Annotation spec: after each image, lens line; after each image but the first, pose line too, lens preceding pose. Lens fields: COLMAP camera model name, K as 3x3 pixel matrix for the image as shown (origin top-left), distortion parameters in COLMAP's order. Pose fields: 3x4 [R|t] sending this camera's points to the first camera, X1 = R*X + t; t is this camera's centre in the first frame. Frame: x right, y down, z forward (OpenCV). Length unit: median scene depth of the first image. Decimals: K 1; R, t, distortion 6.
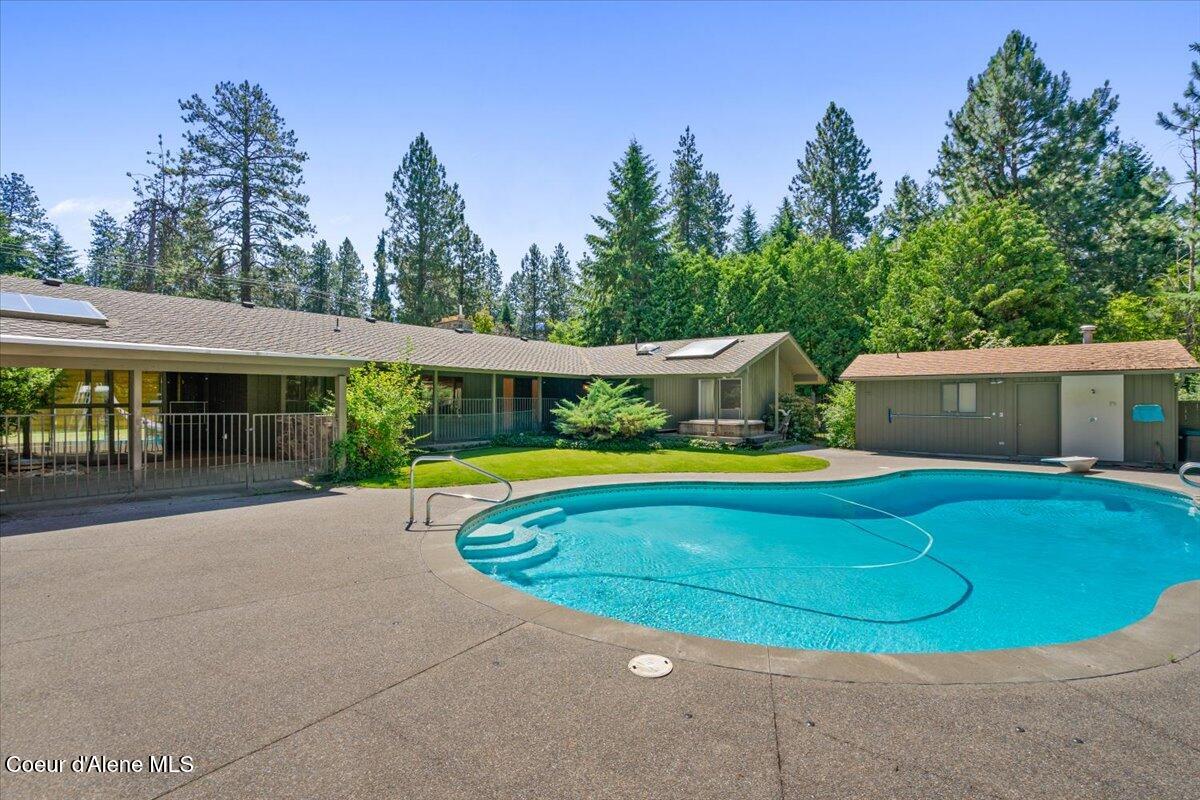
lens RADIAL K [[553.0, 0, 603.9], [0, 553.0, 402.0], [0, 0, 1]] dist [-0.005287, 0.001289]
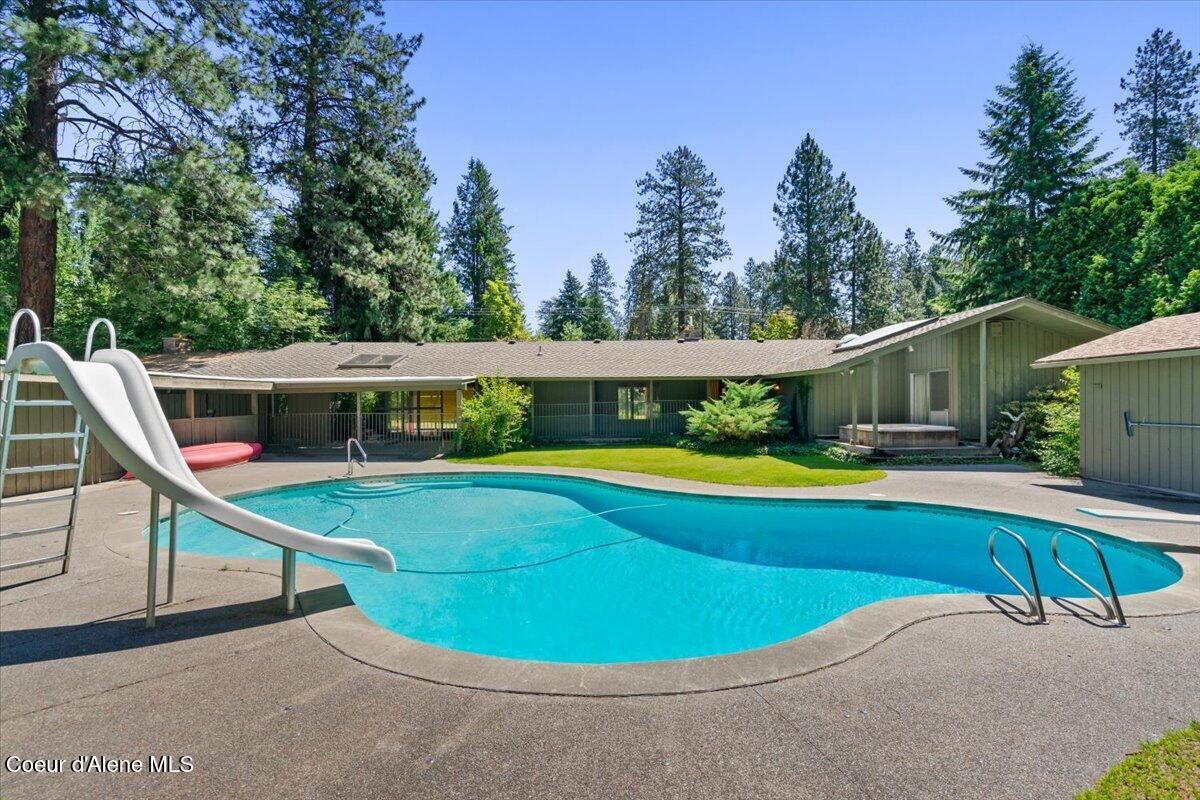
lens RADIAL K [[553.0, 0, 607.0], [0, 553.0, 406.0], [0, 0, 1]] dist [-0.005287, 0.001289]
pose [[0.625462, -0.002575, -0.780251, 0.237614], [0.011233, 0.999921, 0.005705, -0.001749], [0.780174, -0.012332, 0.625441, 0.083028]]
